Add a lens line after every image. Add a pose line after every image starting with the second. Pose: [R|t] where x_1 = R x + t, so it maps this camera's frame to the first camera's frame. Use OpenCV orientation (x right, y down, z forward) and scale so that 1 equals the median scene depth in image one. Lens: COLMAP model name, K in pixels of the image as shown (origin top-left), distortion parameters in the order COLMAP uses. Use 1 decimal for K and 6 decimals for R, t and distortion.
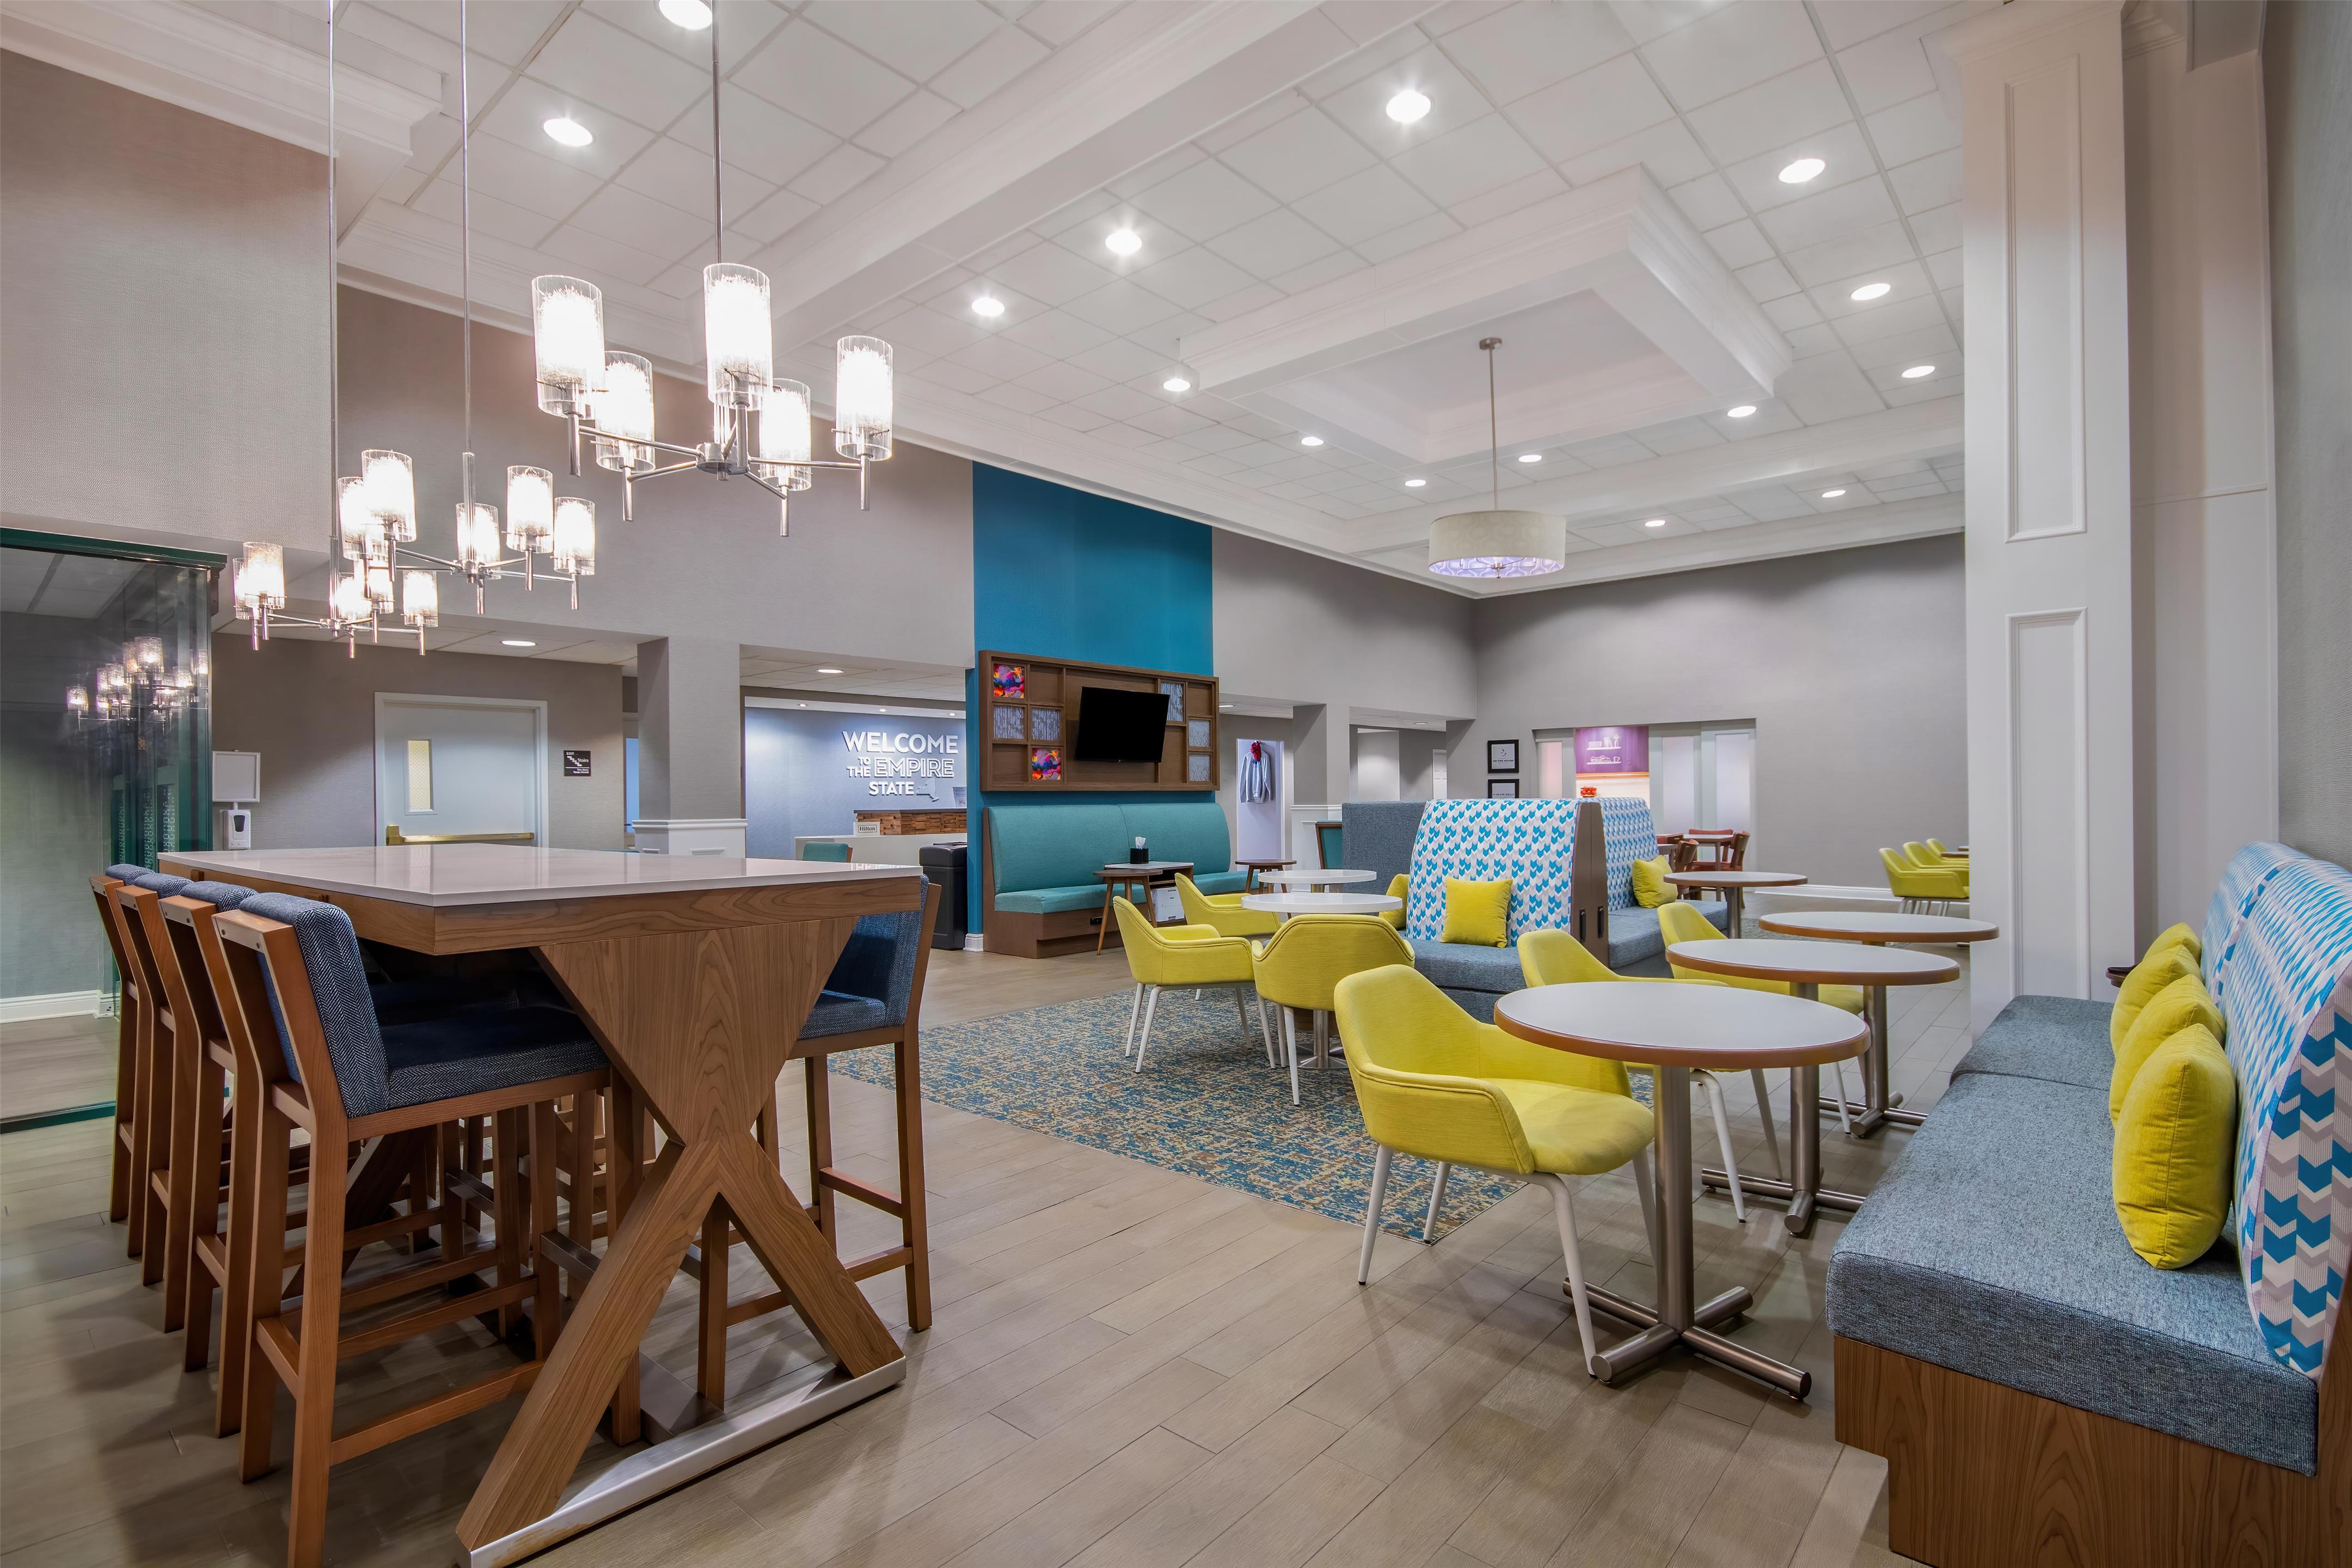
lens RADIAL K [[1136.4, 0, 1169.0], [0, 1136.4, 788.5], [0, 0, 1]] dist [0.001689, 0.000196]
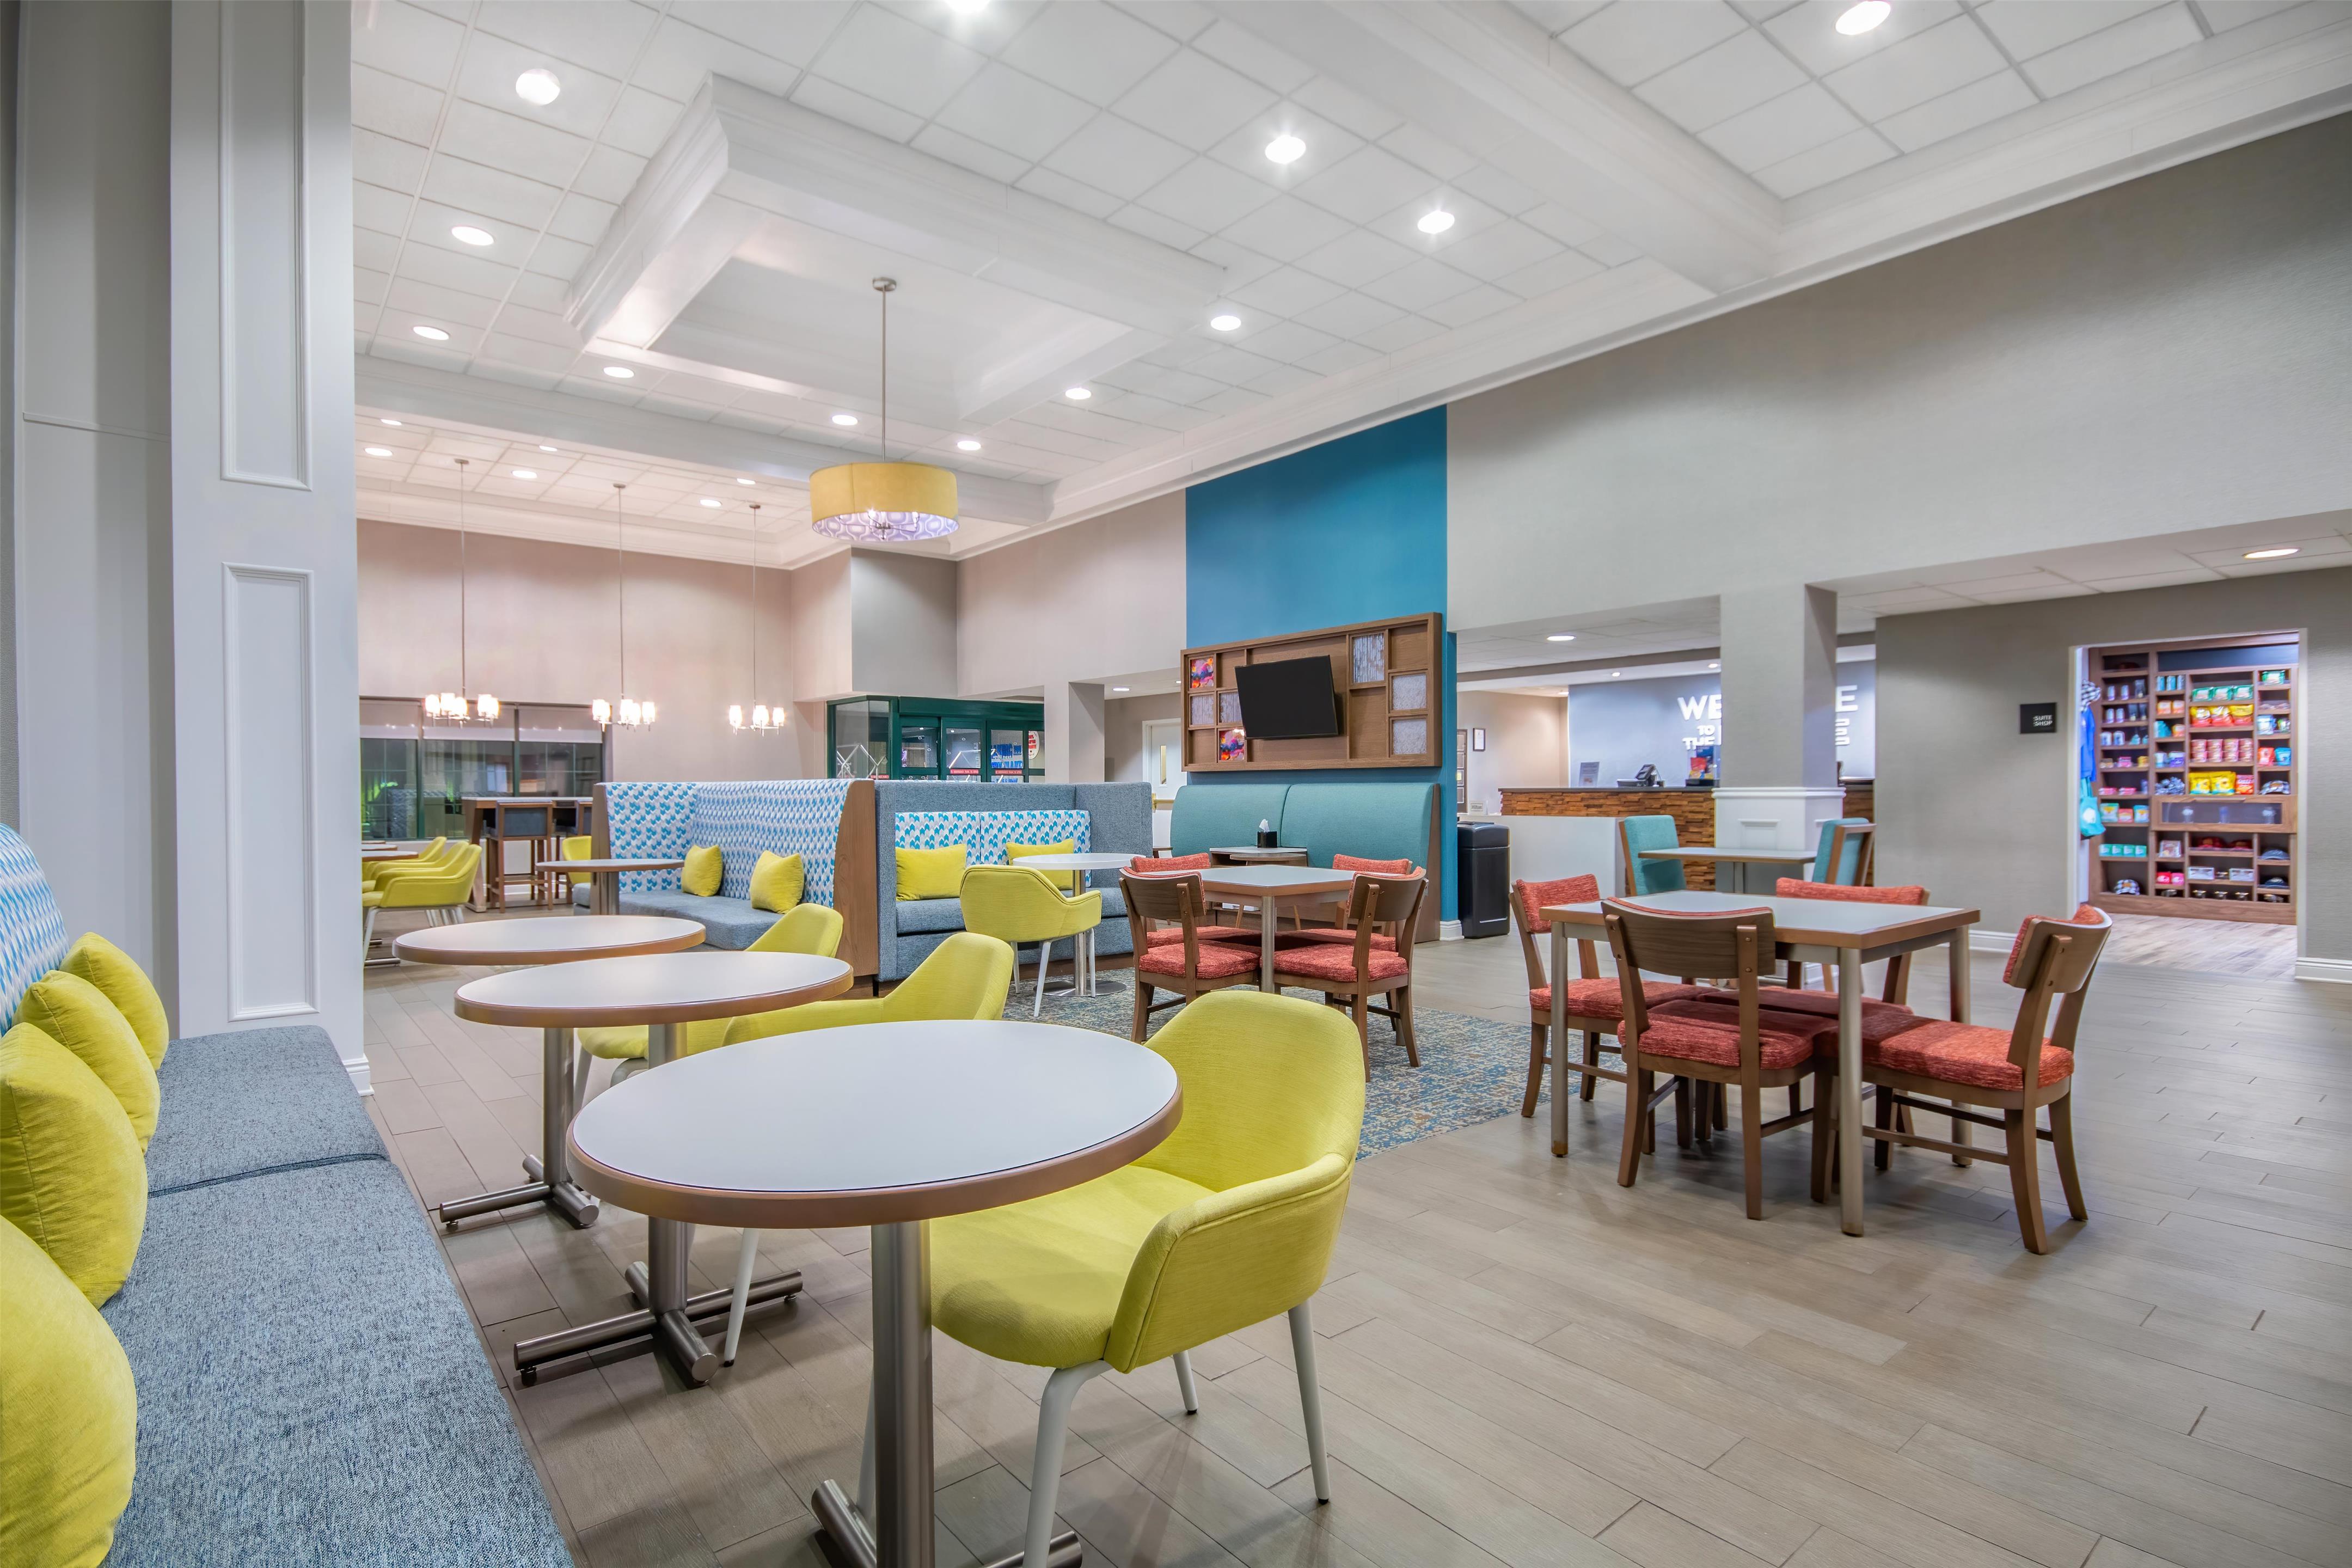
lens RADIAL K [[1136.4, 0, 1160.4], [0, 1136.4, 786.3], [0, 0, 1]] dist [0.001689, 0.000196]
pose [[-0.178106, 0.010095, -0.983959, 0.828617], [0.013751, 0.999875, 0.007769, 0.006505], [0.983915, -0.012147, -0.178223, 0.997146]]
